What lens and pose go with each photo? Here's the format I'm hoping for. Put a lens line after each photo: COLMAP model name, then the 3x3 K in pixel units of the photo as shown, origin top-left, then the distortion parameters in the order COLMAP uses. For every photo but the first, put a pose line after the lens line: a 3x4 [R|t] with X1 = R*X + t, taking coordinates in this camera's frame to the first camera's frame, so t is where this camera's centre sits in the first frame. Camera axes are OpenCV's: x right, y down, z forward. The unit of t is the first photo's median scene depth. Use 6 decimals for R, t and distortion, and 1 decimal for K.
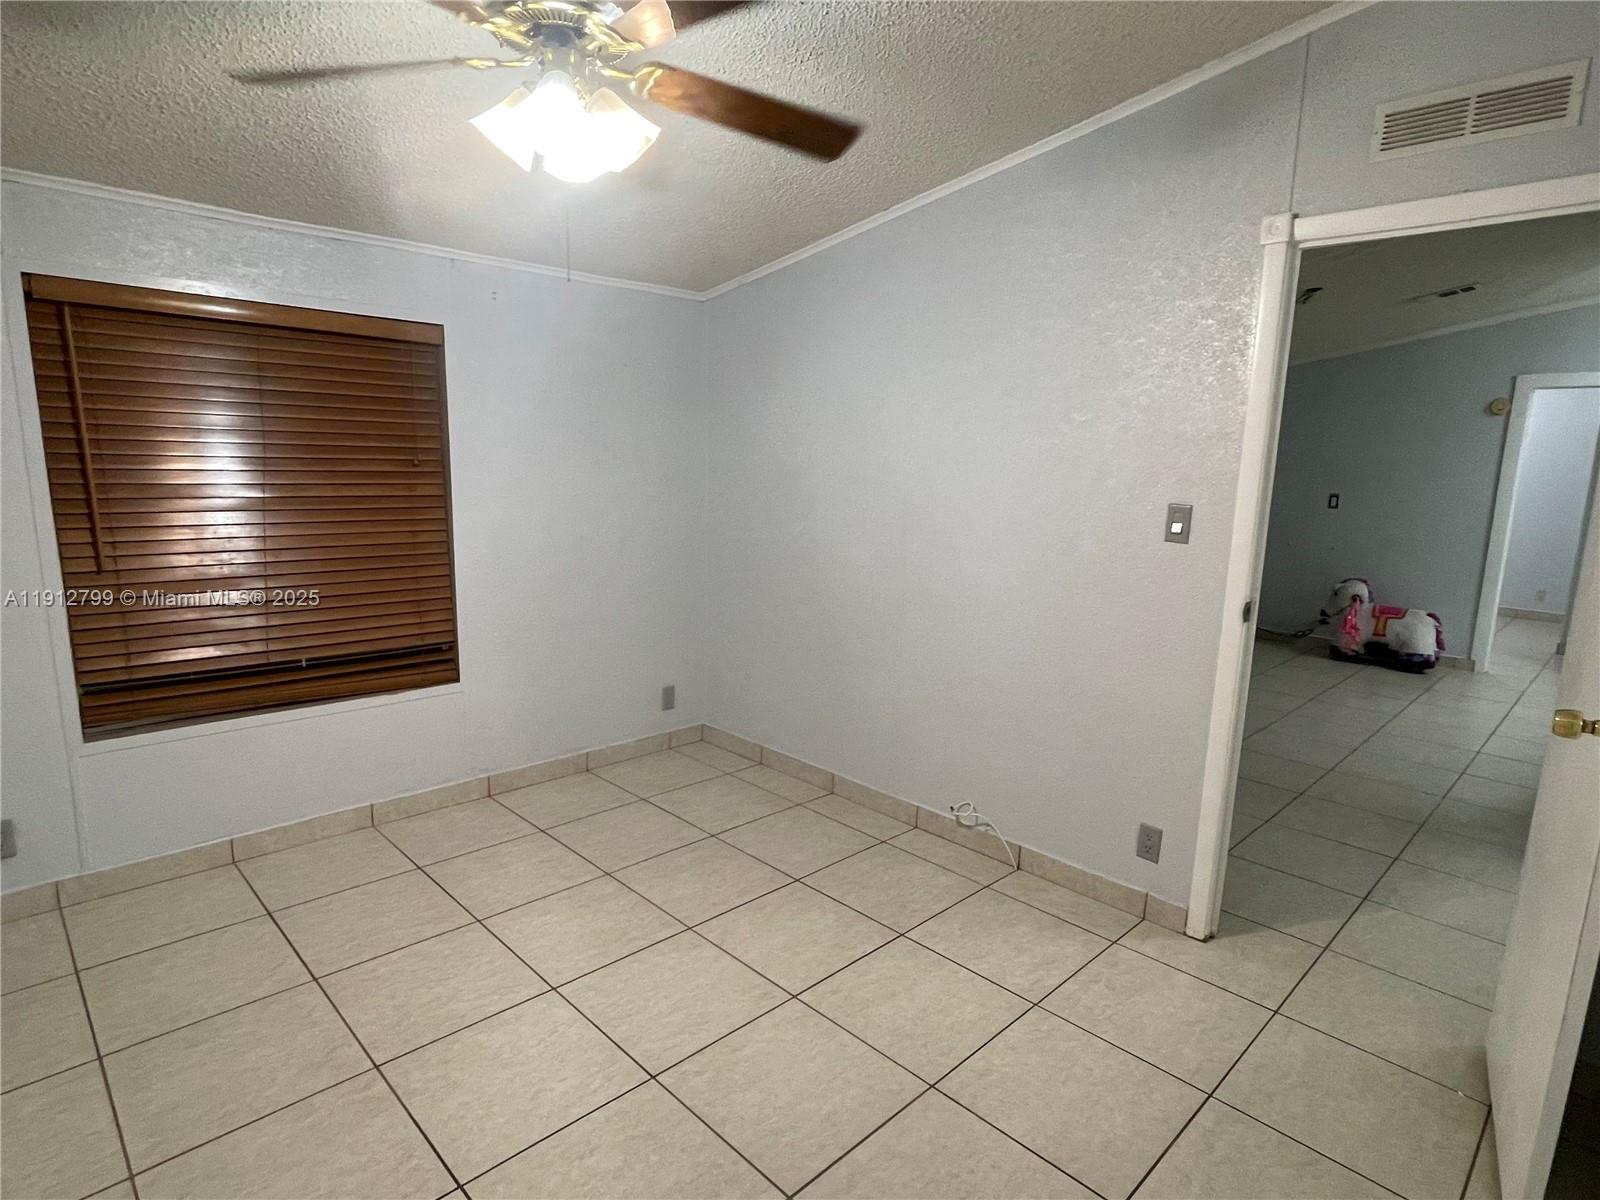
lens RADIAL K [[866.8, 0, 803.8], [0, 866.8, 606.6], [0, 0, 1]] dist [-0.000490, -0.000457]
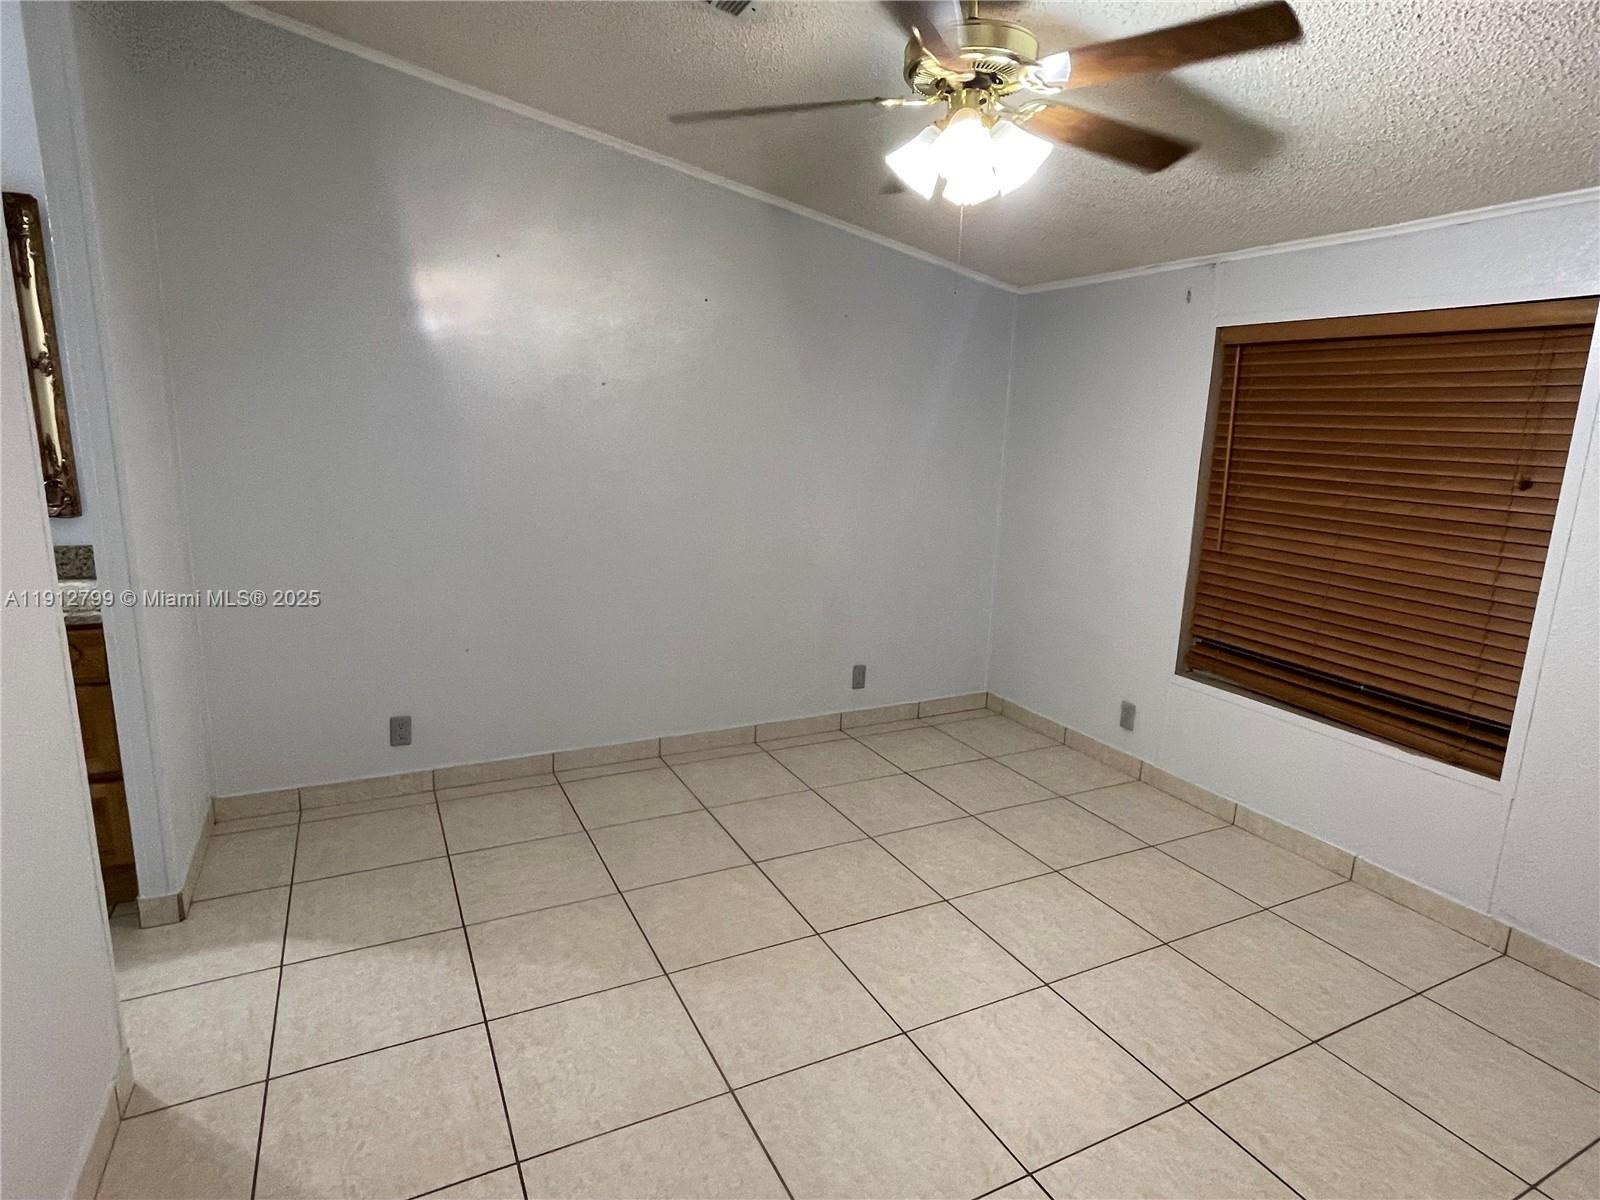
lens RADIAL K [[866.8, 0, 803.8], [0, 866.8, 606.6], [0, 0, 1]] dist [-0.000490, -0.000457]
pose [[-0.298970, 0.158743, -0.940966, 0.506952], [-0.212455, 0.950245, 0.227811, -0.108220], [0.930312, 0.268022, -0.250369, 0.660191]]
